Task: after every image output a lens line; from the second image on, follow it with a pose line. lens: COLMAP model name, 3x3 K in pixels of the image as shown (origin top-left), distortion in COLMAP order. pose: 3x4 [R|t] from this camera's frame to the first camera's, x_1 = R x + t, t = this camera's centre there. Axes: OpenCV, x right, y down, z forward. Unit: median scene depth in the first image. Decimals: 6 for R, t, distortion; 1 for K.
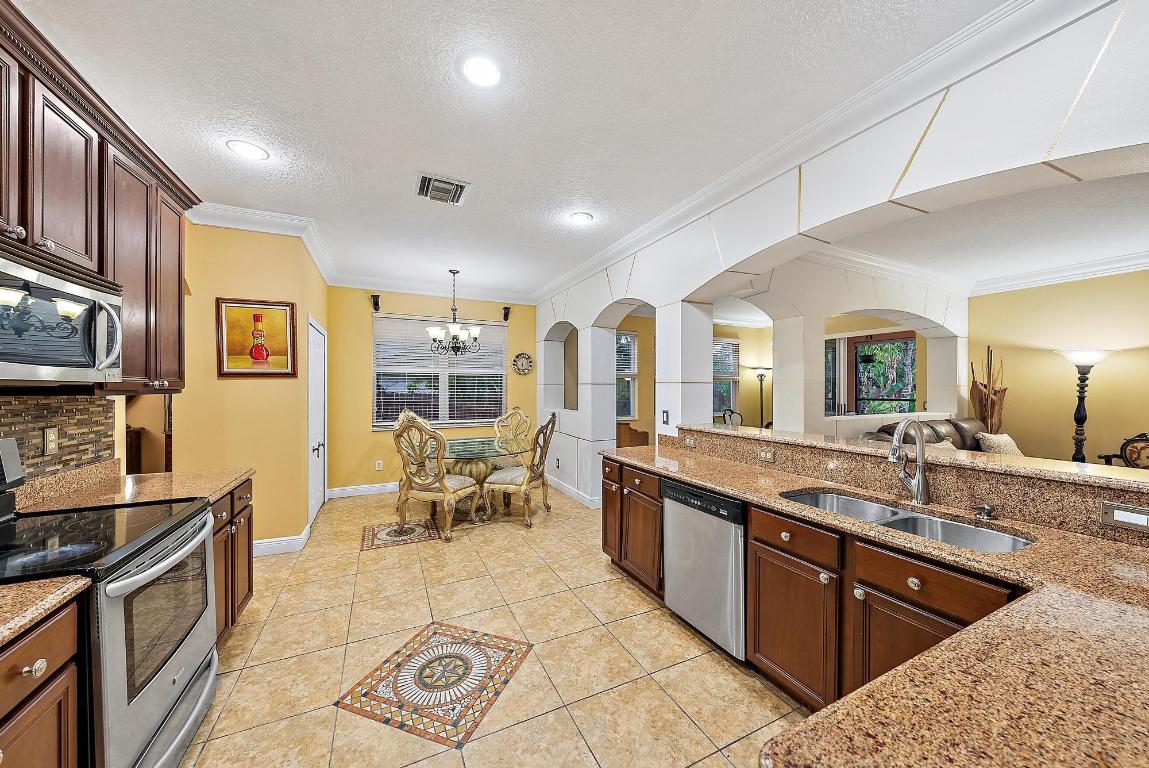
lens RADIAL K [[398.9, 0, 571.8], [0, 398.9, 389.8], [0, 0, 1]] dist [-0.001390, -0.000096]
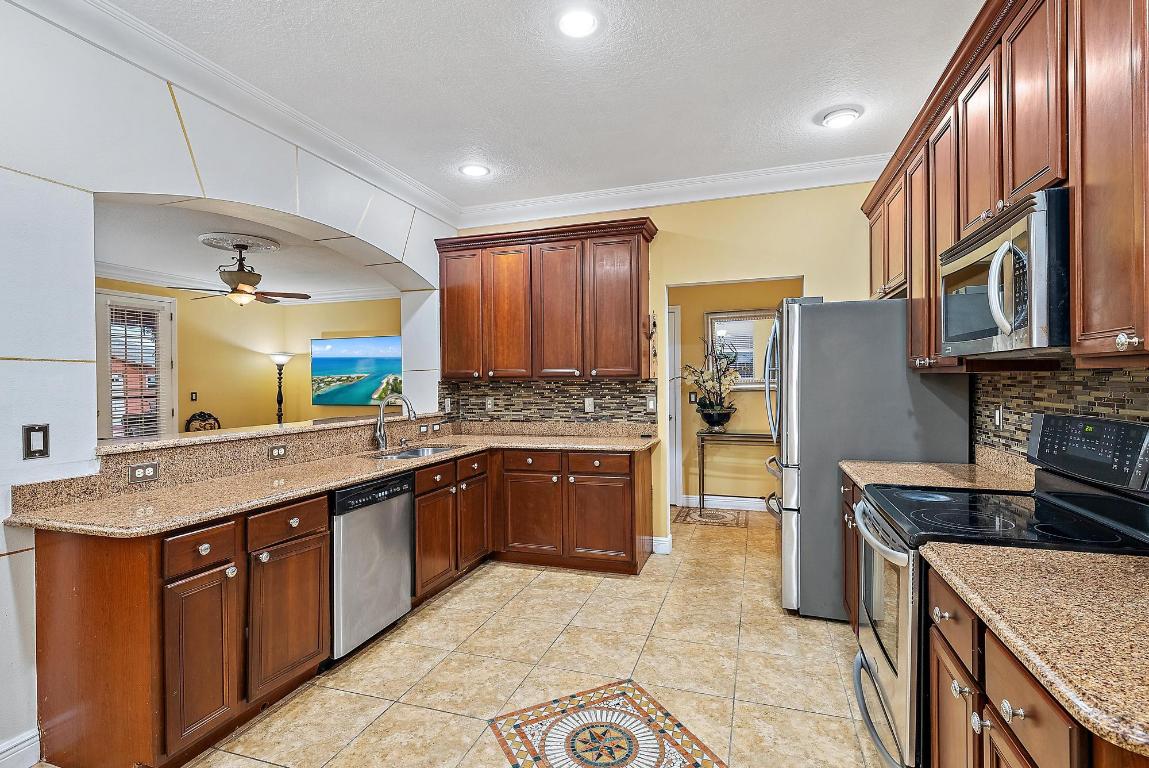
lens RADIAL K [[541.1, 0, 580.5], [0, 541.1, 382.2], [0, 0, 1]] dist [0.005375, -0.000691]
pose [[-0.721986, 0.001216, 0.691907, -0.893253], [0.011804, 0.999875, 0.010559, 0.010556], [-0.691807, 0.015791, -0.721910, 1.566205]]
